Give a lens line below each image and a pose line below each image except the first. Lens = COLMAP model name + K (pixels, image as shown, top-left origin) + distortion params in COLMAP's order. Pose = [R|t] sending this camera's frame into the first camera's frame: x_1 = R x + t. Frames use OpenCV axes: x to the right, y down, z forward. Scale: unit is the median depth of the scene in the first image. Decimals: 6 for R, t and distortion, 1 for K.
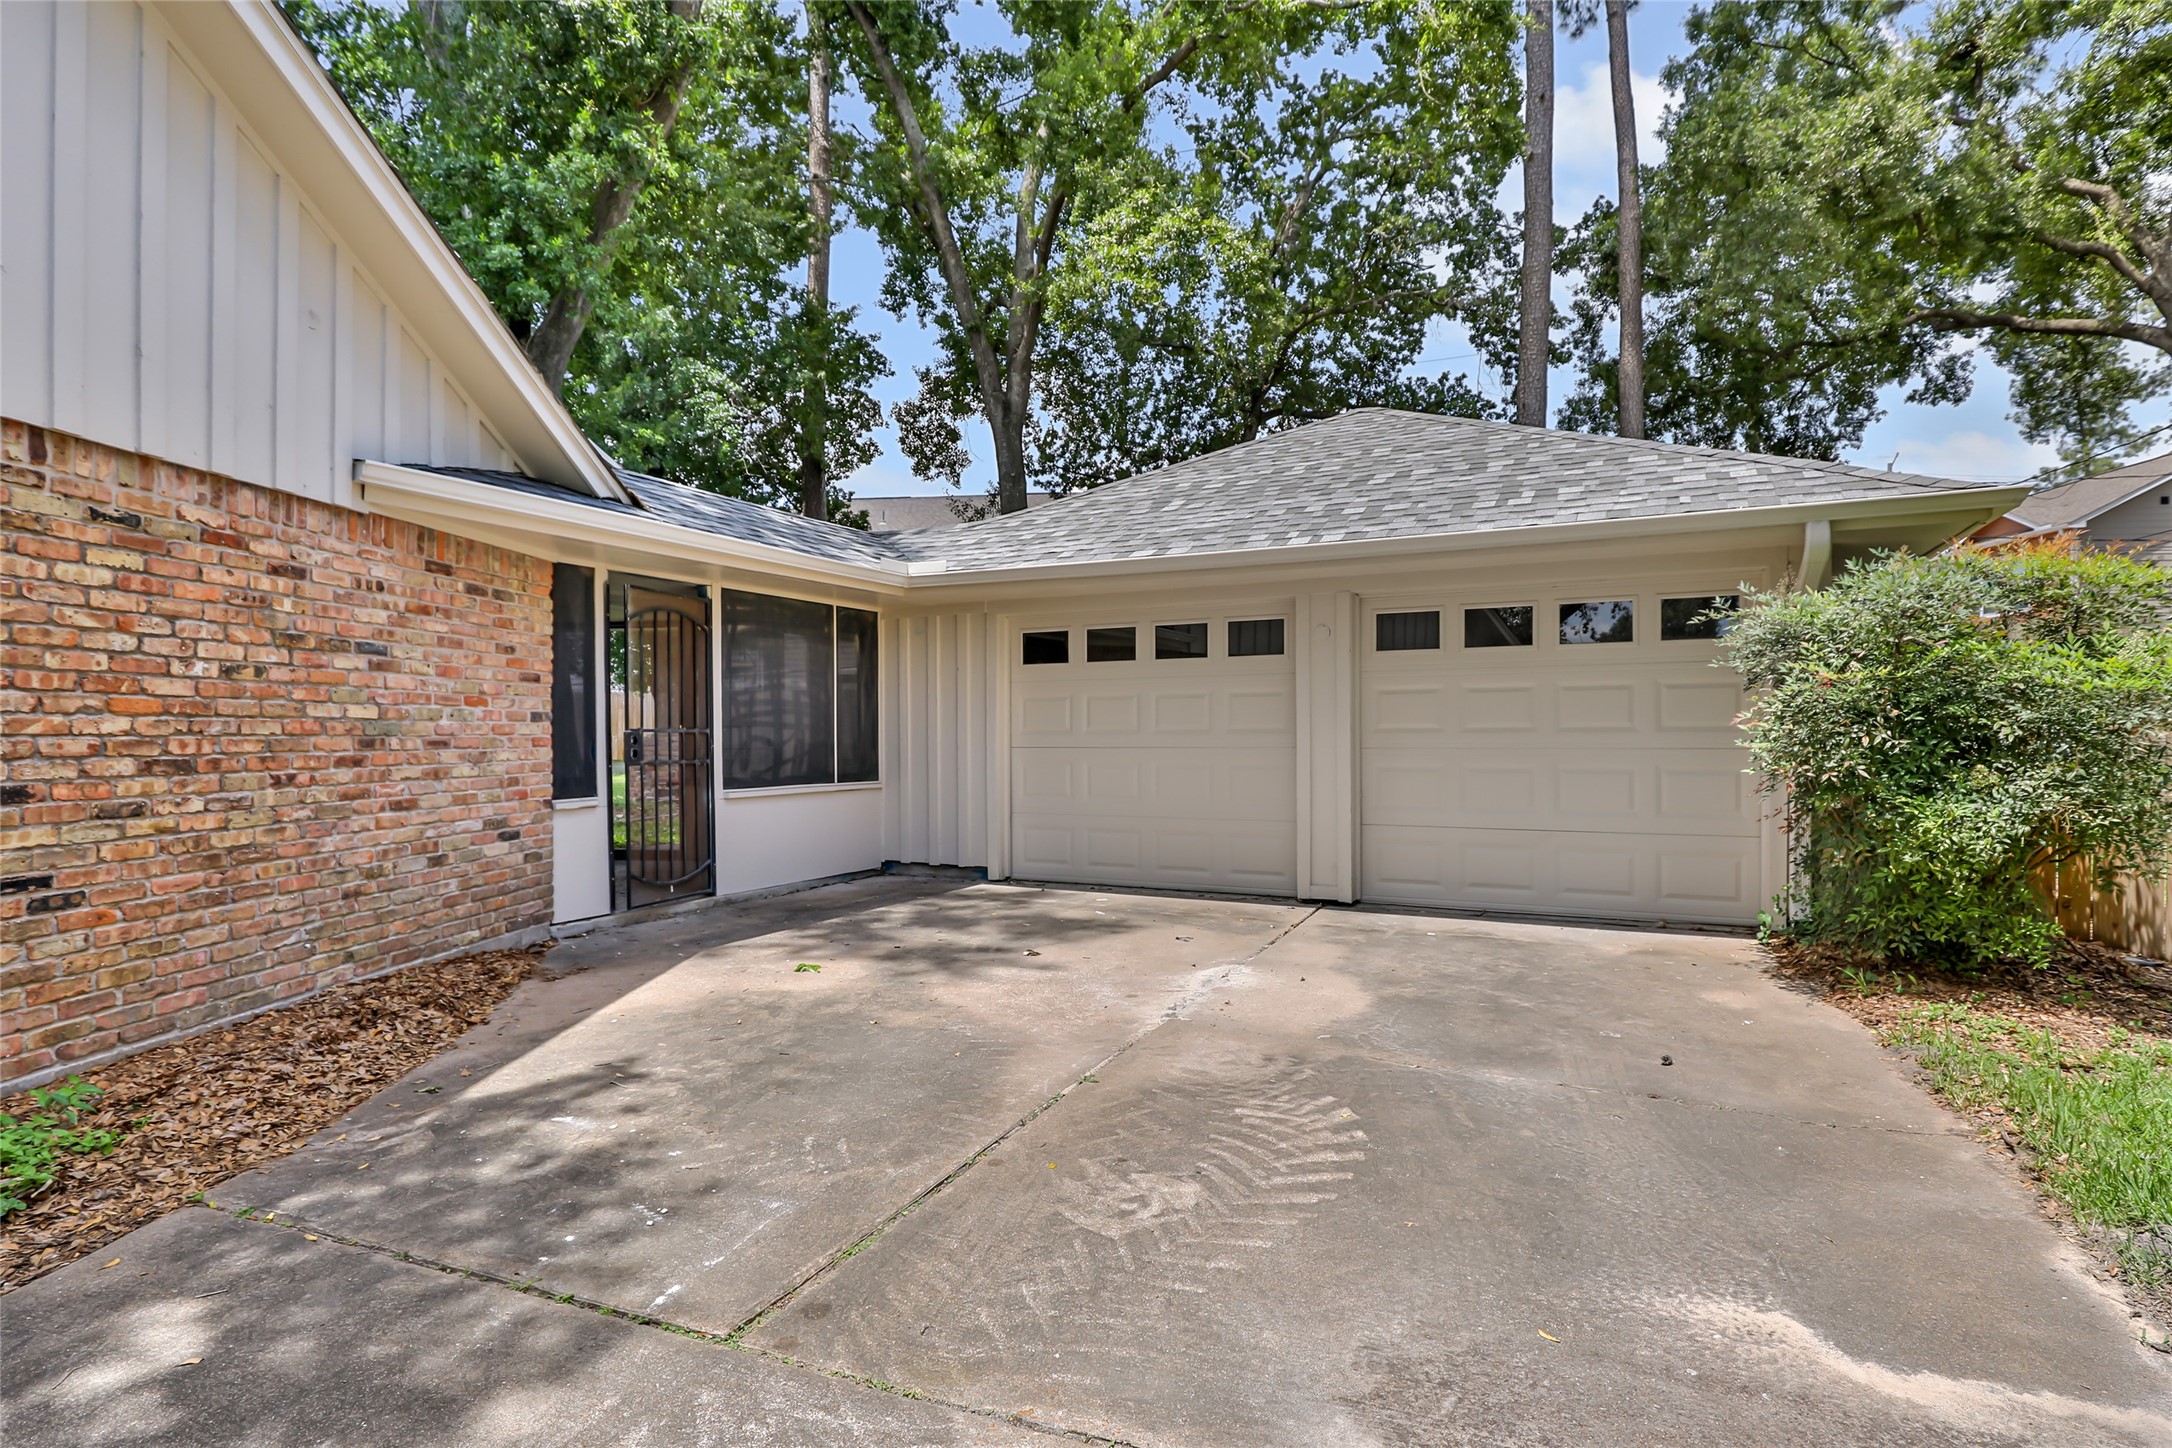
lens RADIAL K [[994.9, 0, 1087.5], [0, 994.9, 762.6], [0, 0, 1]] dist [0.011147, 0.000783]
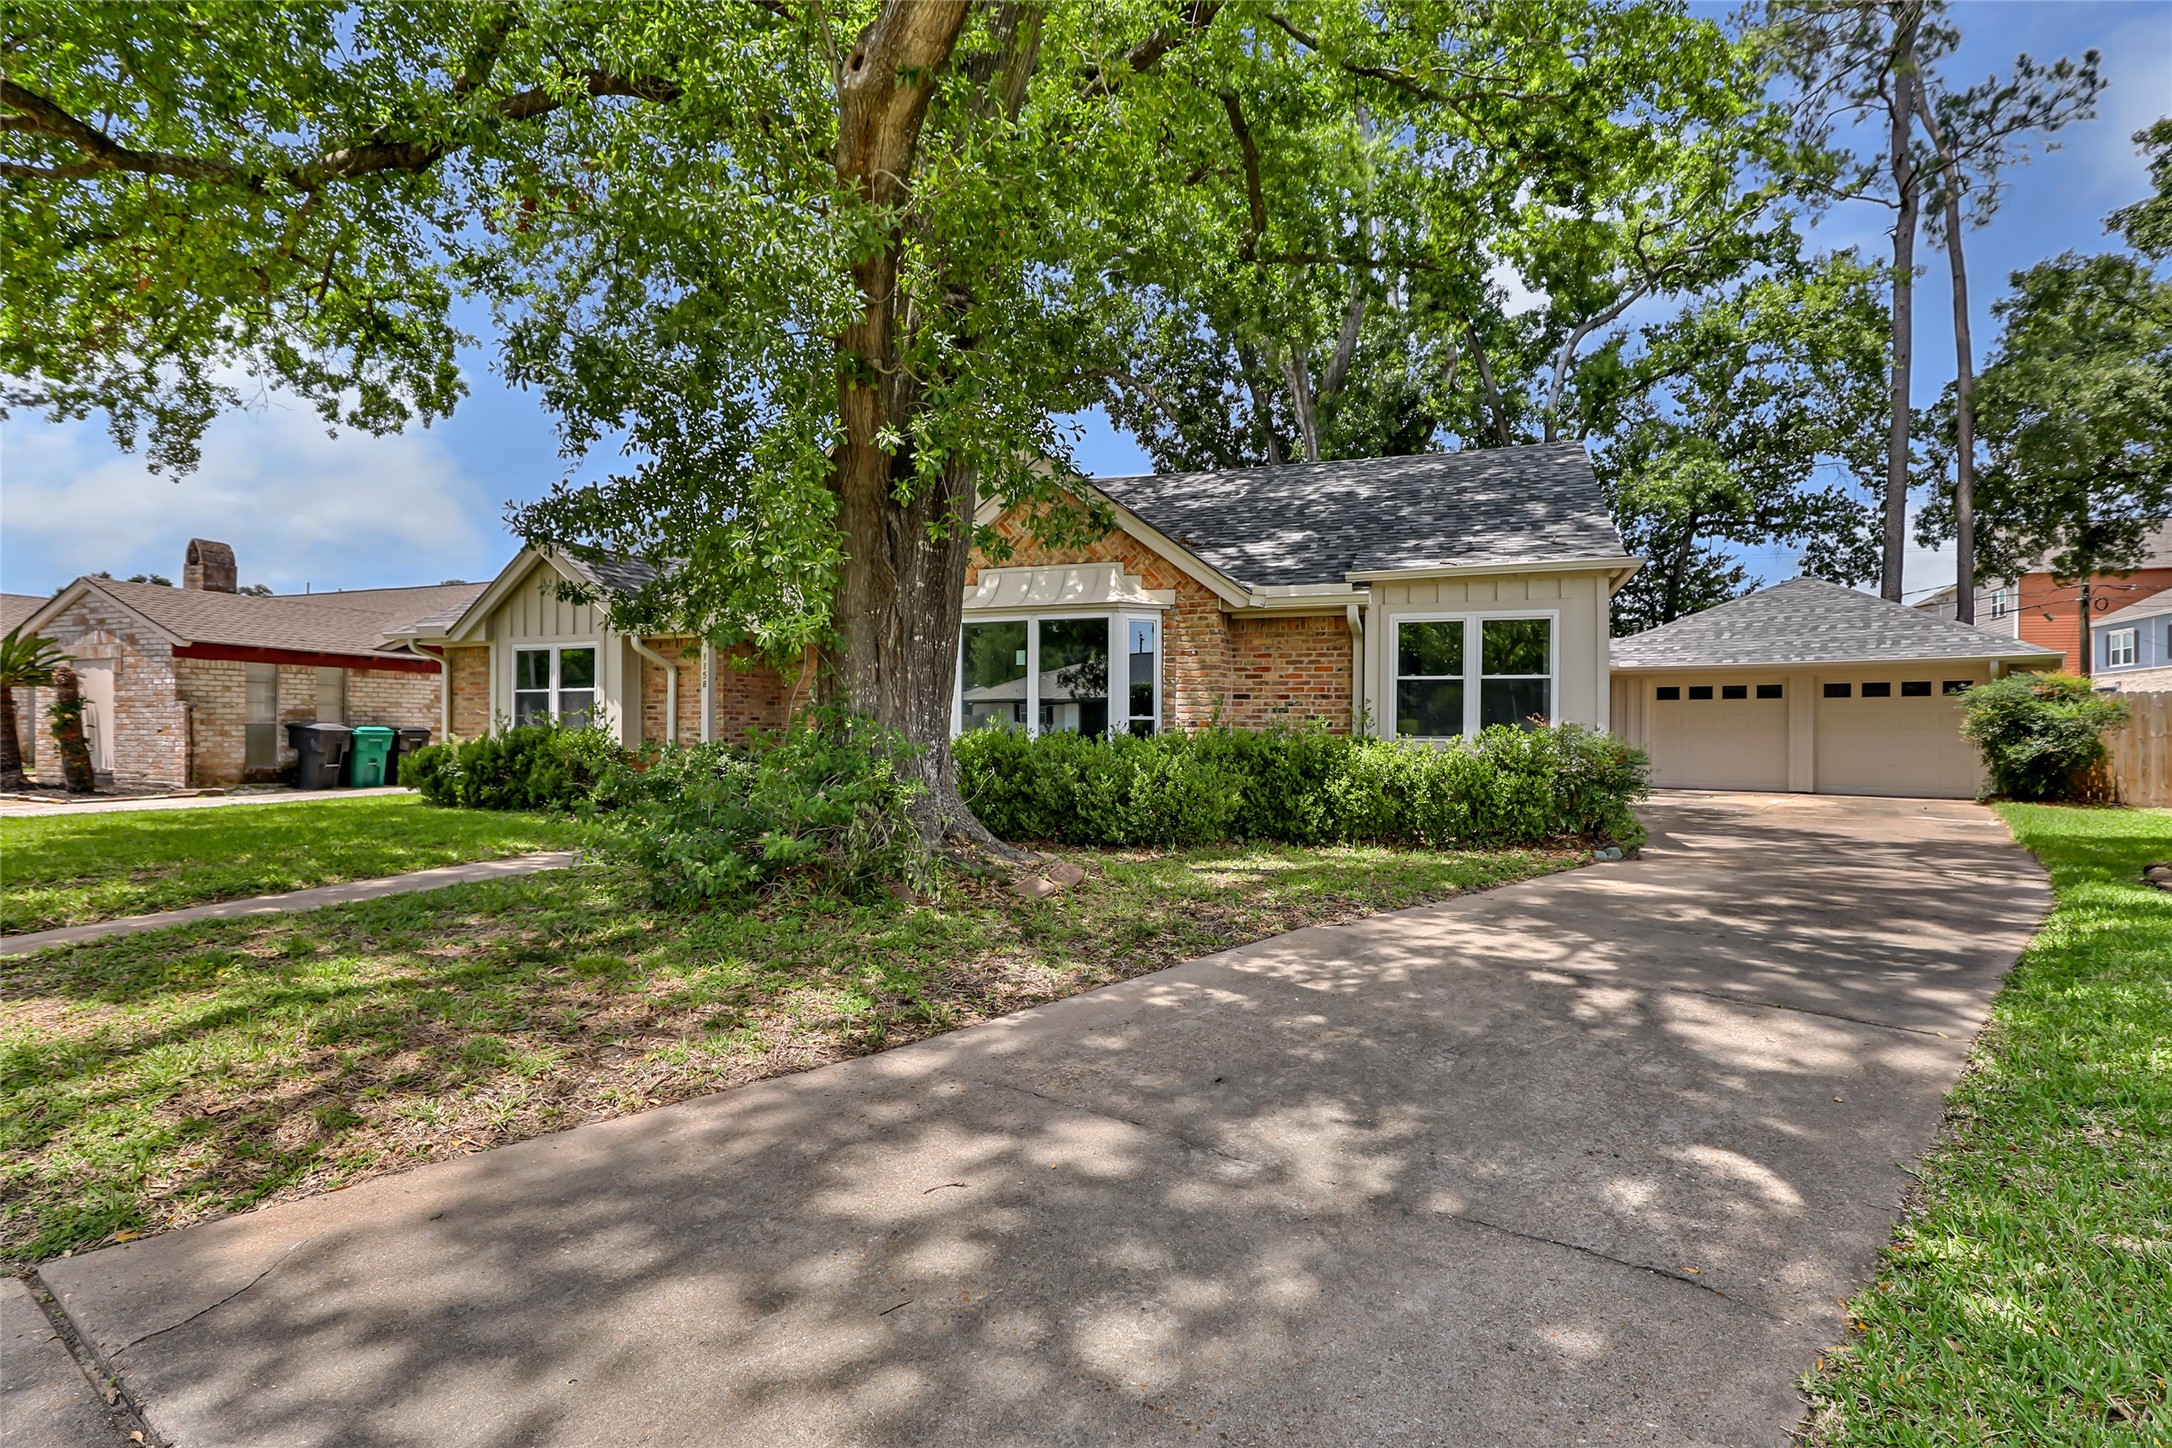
lens RADIAL K [[994.9, 0, 1087.5], [0, 994.9, 762.6], [0, 0, 1]] dist [0.011147, 0.000783]
pose [[0.966550, 0.005360, -0.256421, -0.404115], [-0.000672, 0.999831, 0.018369, 0.008485], [0.256476, -0.017582, 0.966391, -0.921688]]
